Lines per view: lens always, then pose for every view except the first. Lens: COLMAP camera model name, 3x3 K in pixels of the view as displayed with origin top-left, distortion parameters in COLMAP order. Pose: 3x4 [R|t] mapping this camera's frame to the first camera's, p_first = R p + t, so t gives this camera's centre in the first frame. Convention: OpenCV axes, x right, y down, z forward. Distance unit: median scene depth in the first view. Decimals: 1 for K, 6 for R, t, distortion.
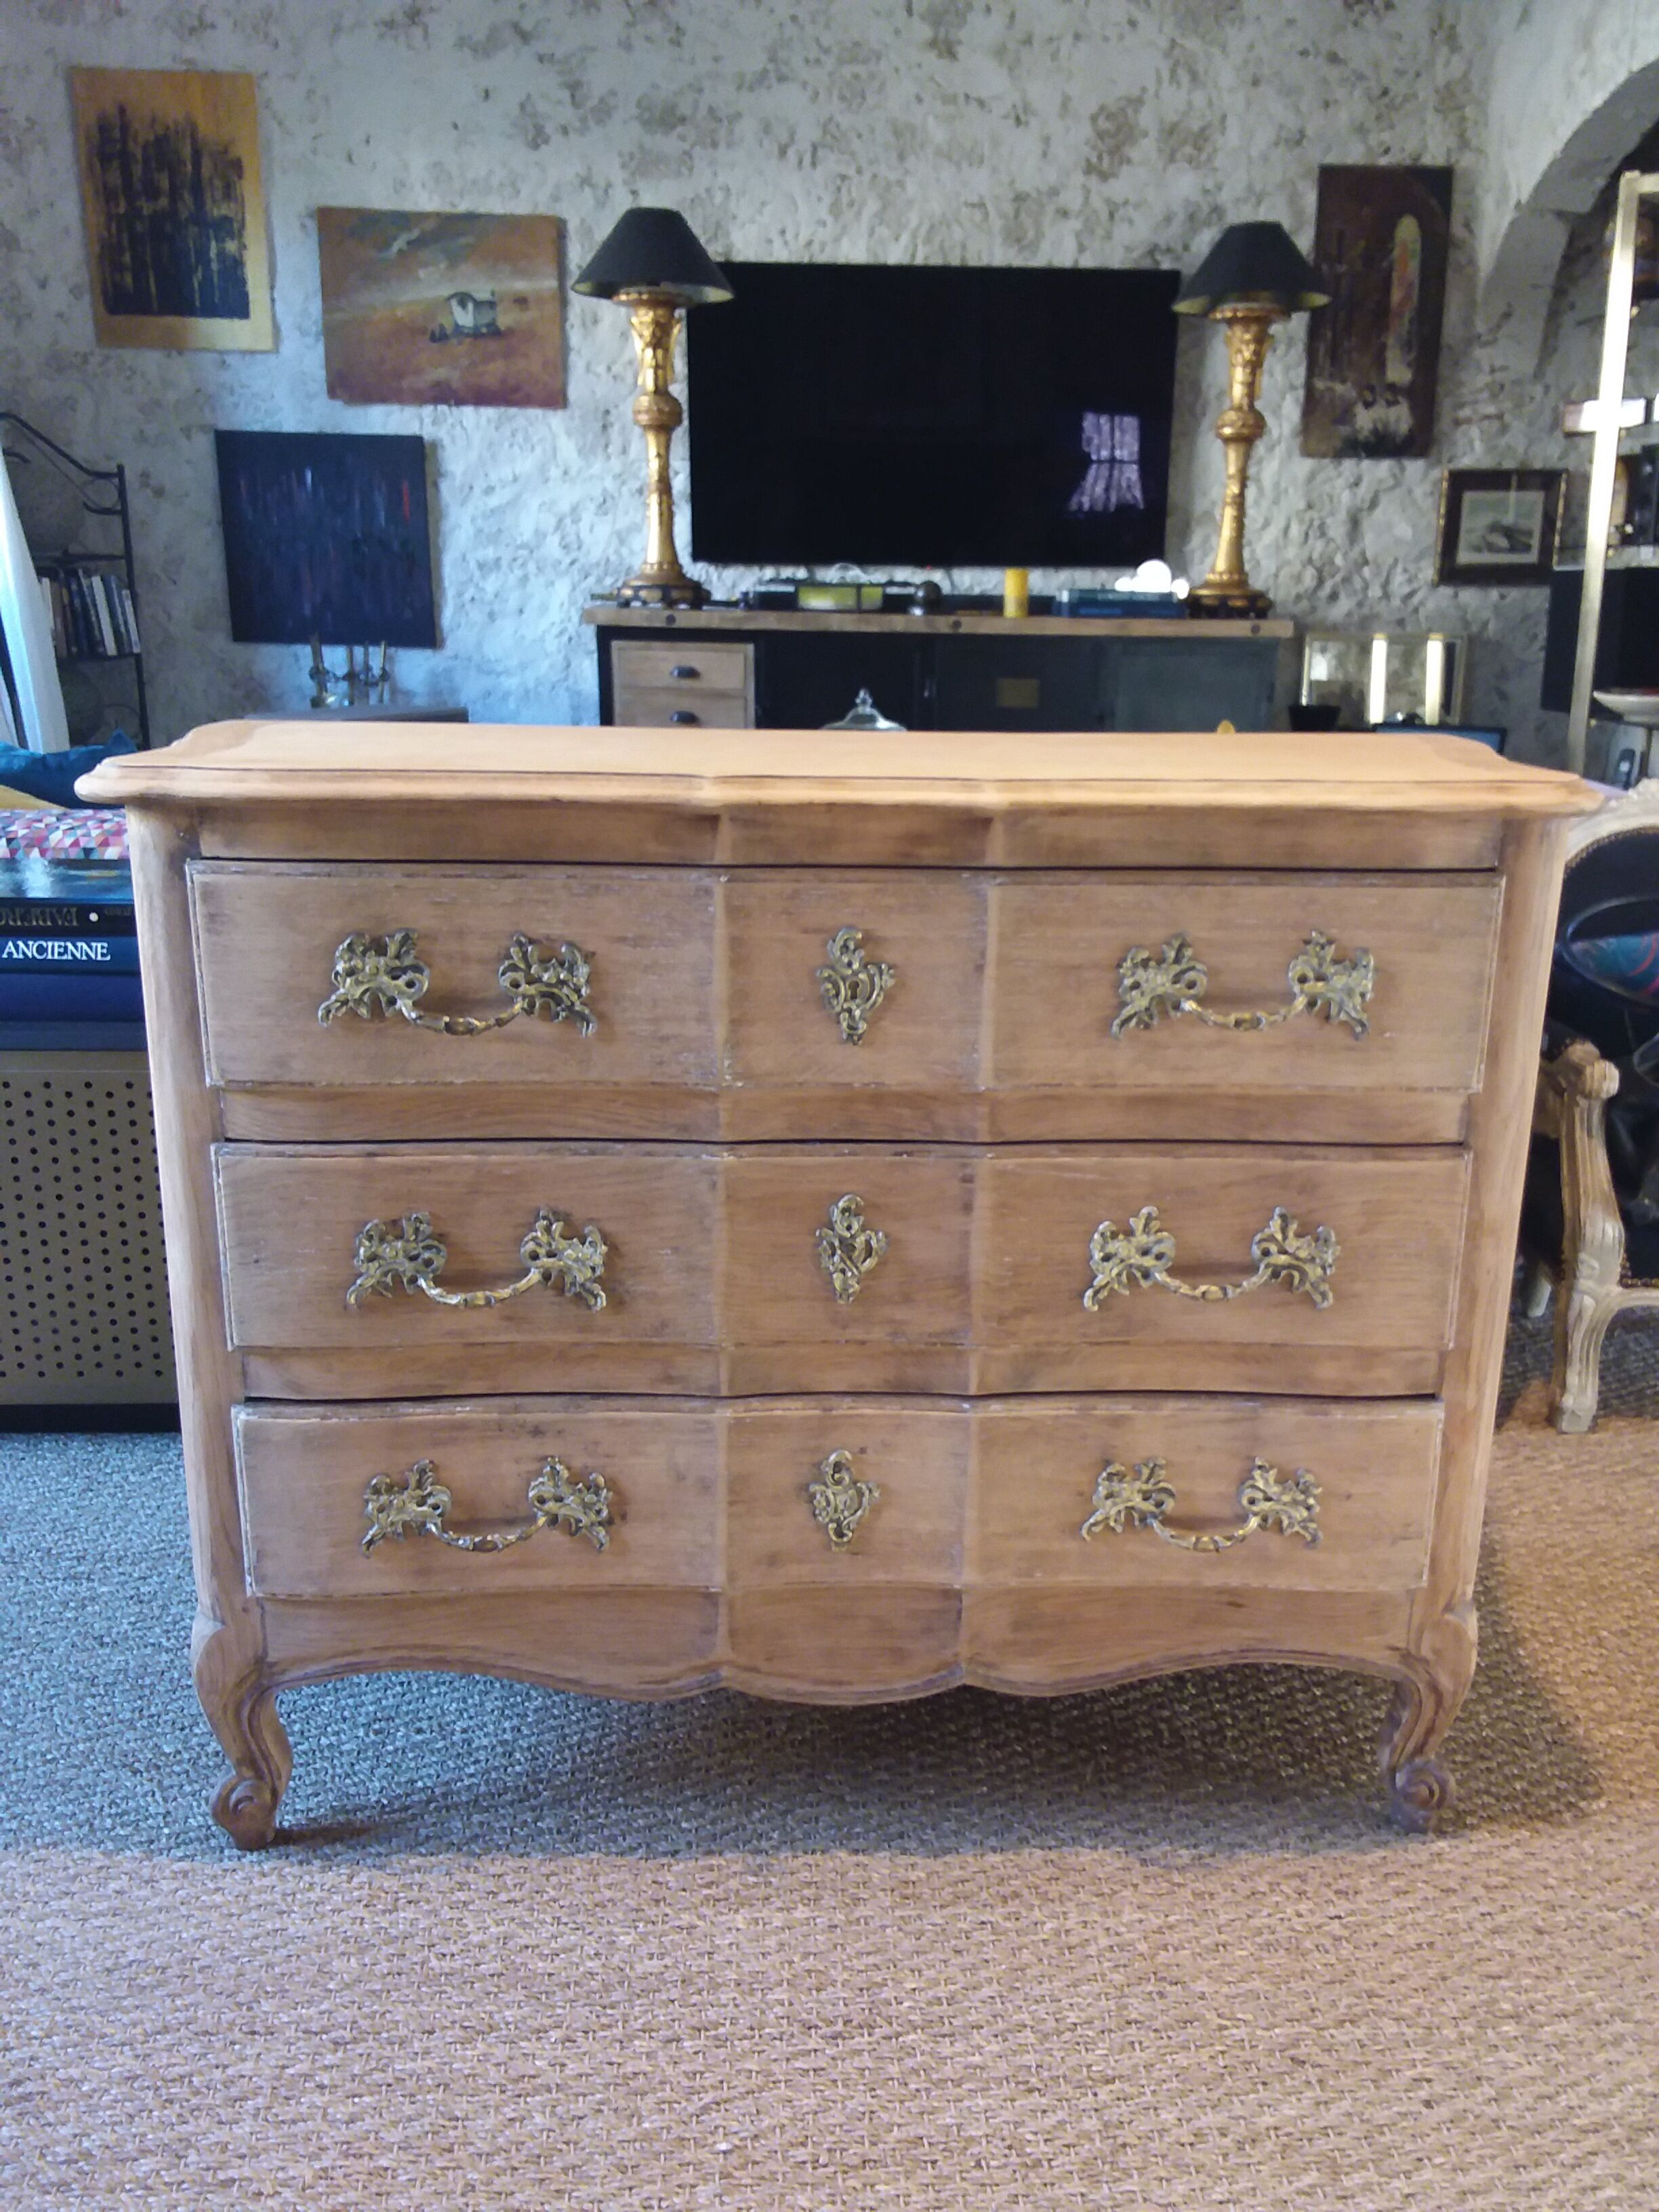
lens RADIAL K [[1793.6, 0, 899.7], [0, 1793.6, 1106.1], [0, 0, 1]] dist [0.124763, -0.231481]
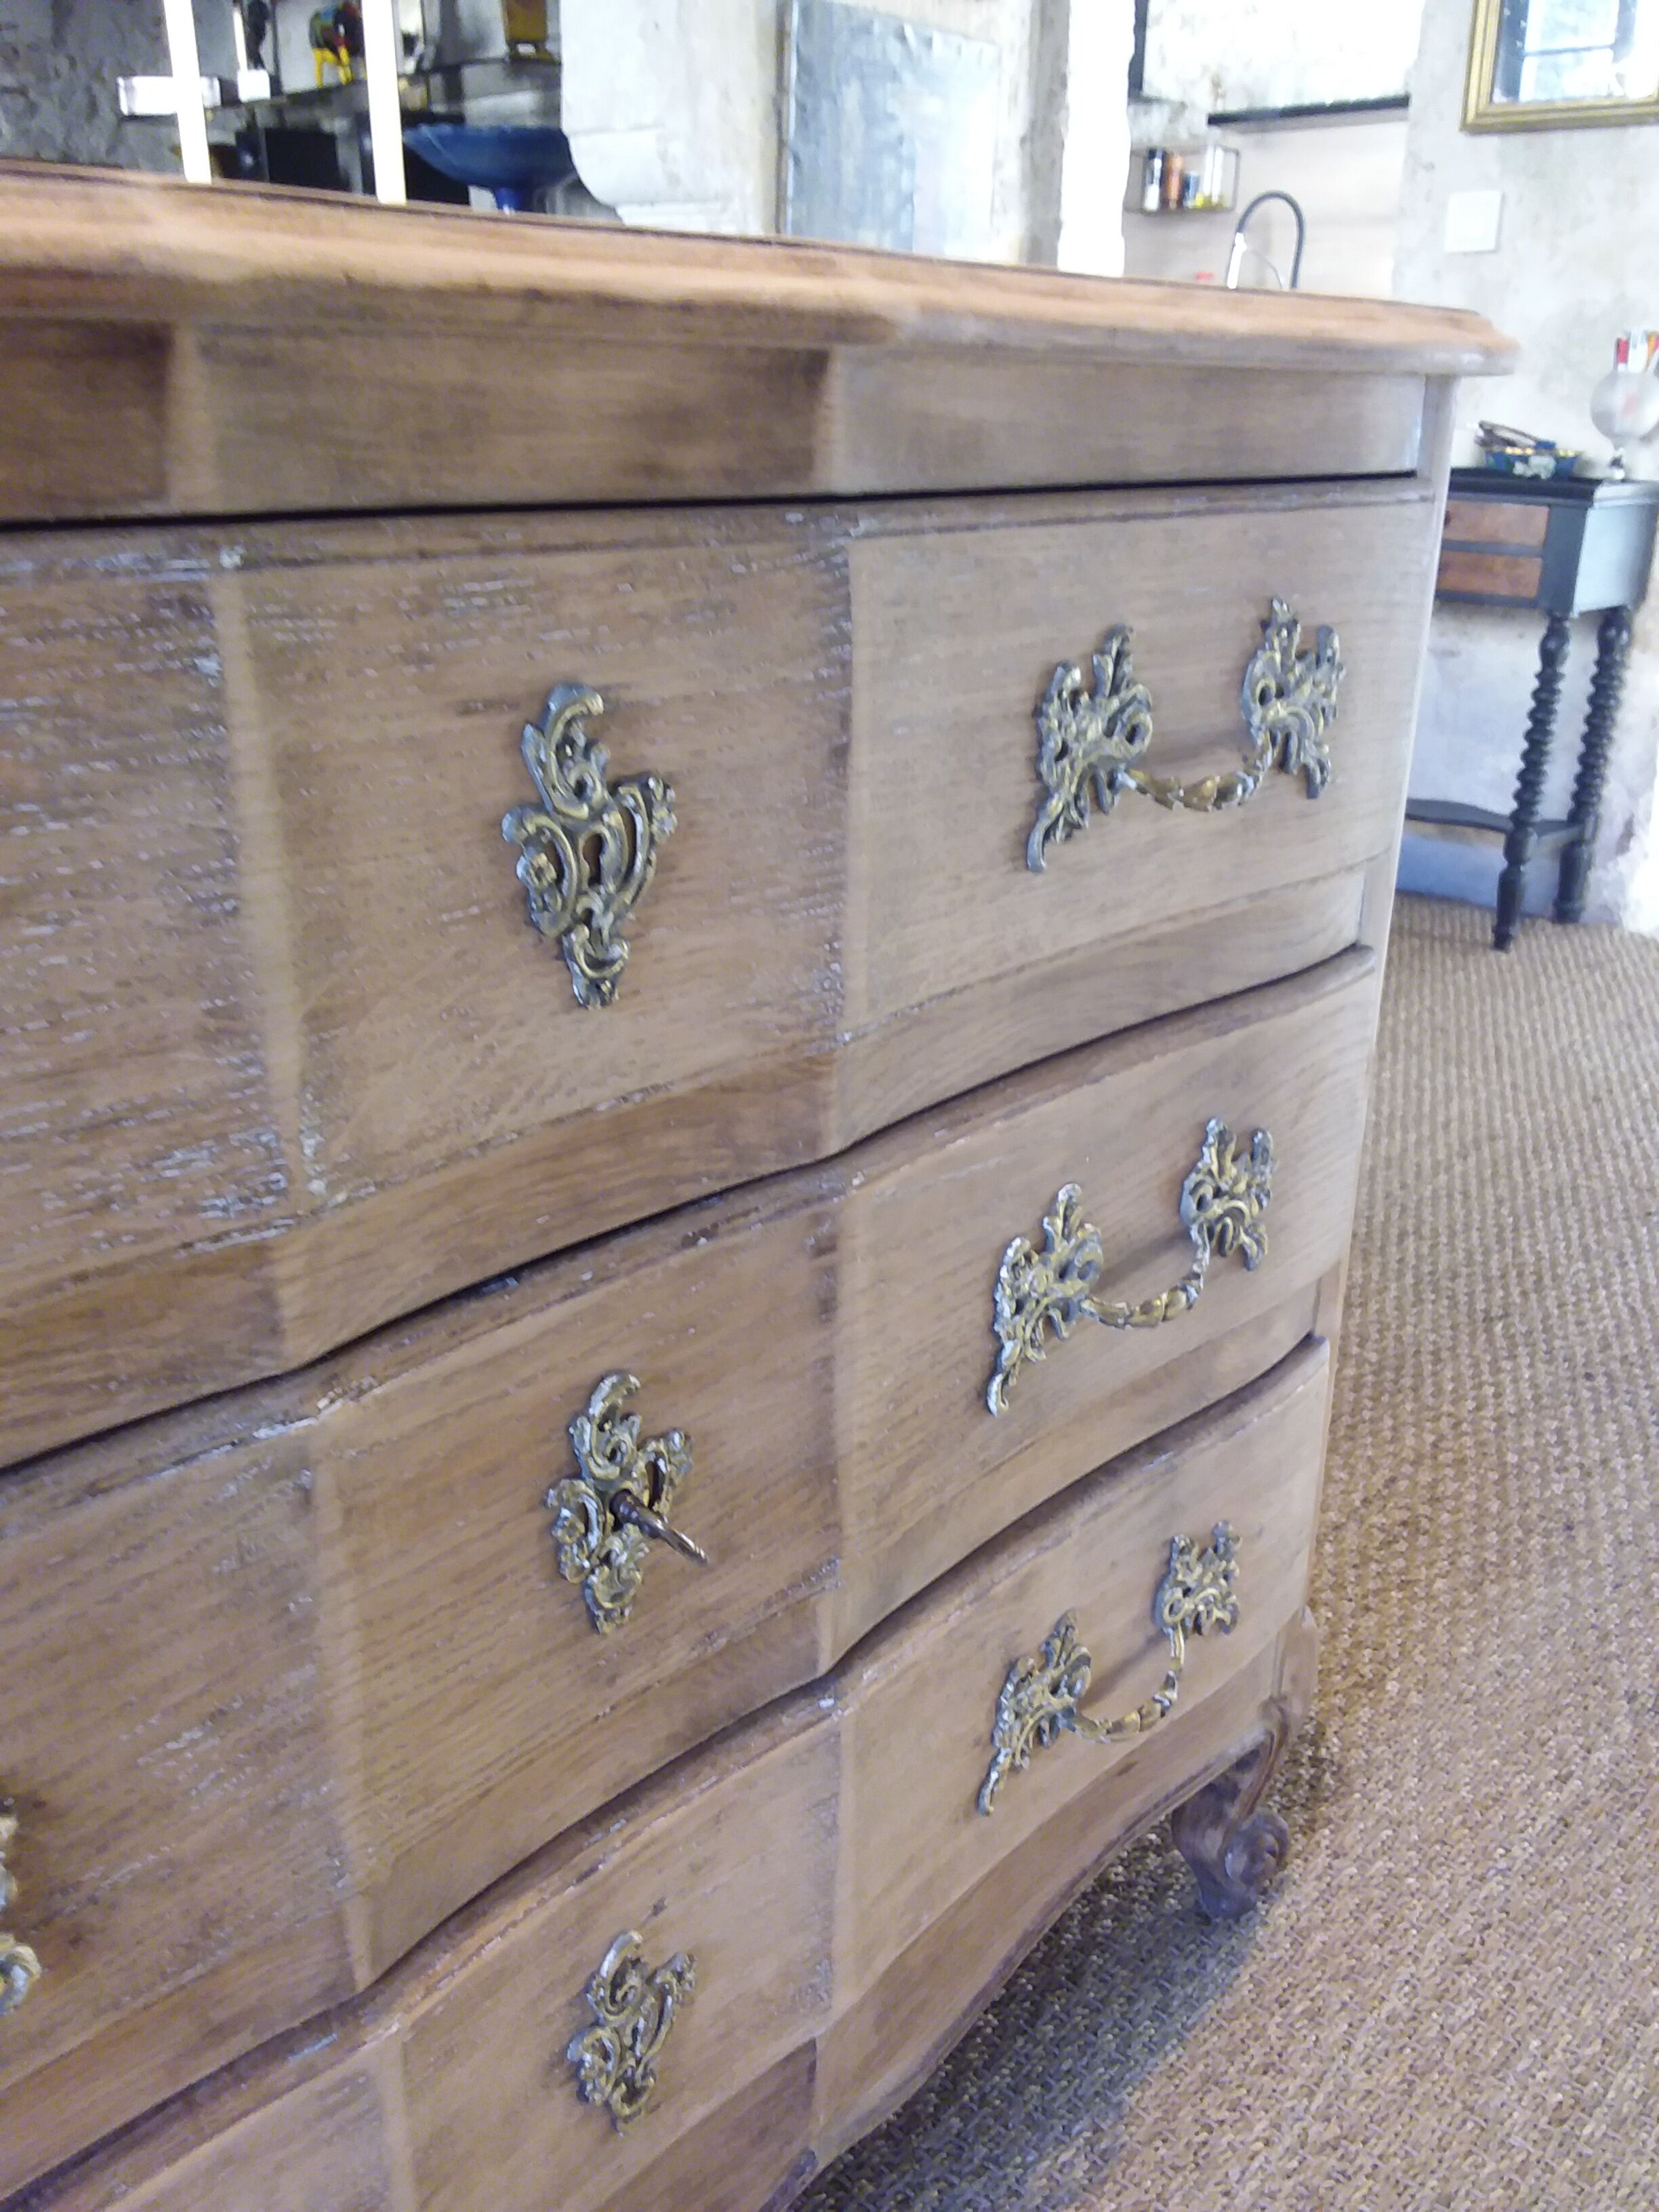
lens RADIAL K [[1793.6, 0, 899.7], [0, 1793.6, 1106.1], [0, 0, 1]] dist [0.124763, -0.231481]
pose [[0.701908, -0.260359, 0.662977, -0.238651], [0.183473, 0.965478, 0.184907, -0.072576], [-0.688231, -0.008149, 0.725445, 0.688138]]
